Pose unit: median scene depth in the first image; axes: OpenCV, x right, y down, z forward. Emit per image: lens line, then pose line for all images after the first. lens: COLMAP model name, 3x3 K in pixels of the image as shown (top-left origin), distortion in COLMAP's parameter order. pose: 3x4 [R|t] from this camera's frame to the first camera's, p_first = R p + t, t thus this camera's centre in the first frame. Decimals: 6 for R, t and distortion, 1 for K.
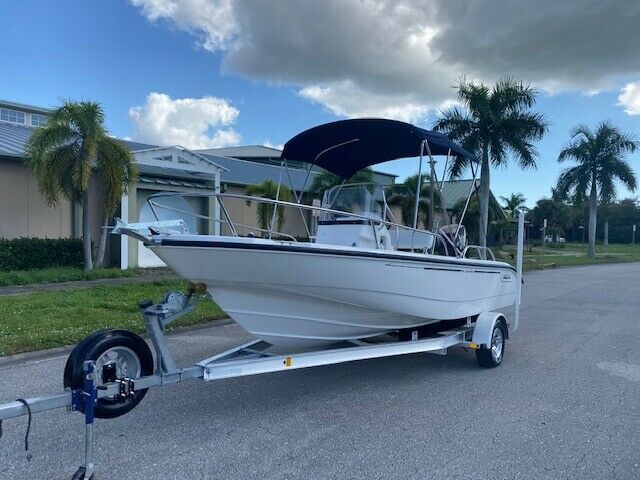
lens RADIAL K [[490.4, 0, 320.0], [0, 490.4, 240.0], [0, 0, 1]] dist [0.003515, 0.002029]
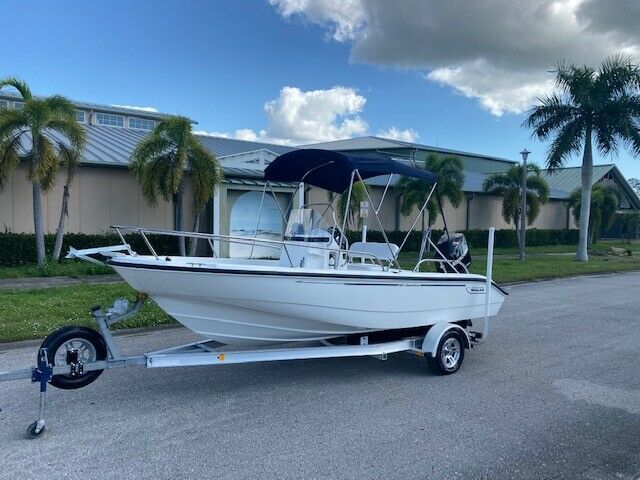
lens RADIAL K [[486.8, 0, 320.0], [0, 486.8, 240.0], [0, 0, 1]] dist [0.008350, -0.004223]
pose [[0.966597, 0.012359, -0.256002, 0.145593], [-0.005424, 0.999599, 0.027779, -0.024397], [0.256243, -0.025463, 0.966277, -0.033384]]
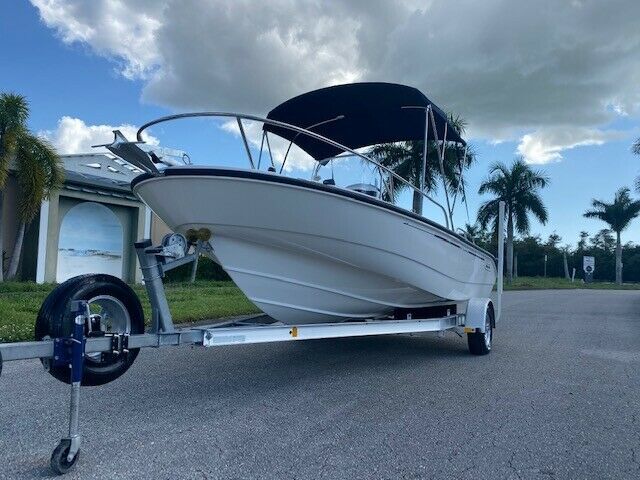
lens RADIAL K [[490.4, 0, 320.0], [0, 490.4, 240.0], [0, 0, 1]] dist [0.003515, 0.002029]
pose [[0.986872, 0.022898, 0.159872, -0.049075], [-0.011506, 0.997351, -0.071824, 0.044792], [-0.161093, 0.069042, 0.984521, 0.039401]]
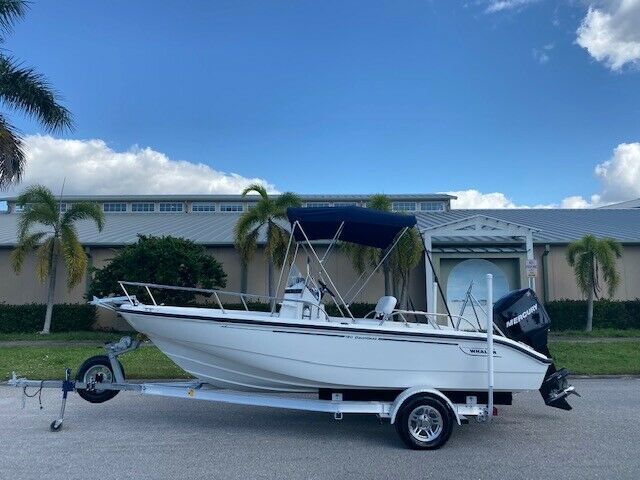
lens RADIAL K [[486.8, 0, 320.0], [0, 486.8, 240.0], [0, 0, 1]] dist [0.008350, -0.004223]
pose [[0.619859, -0.106612, -0.777438, 0.394298], [0.004491, 0.991194, -0.132345, -0.000822], [0.784701, 0.078544, 0.614879, 0.118150]]
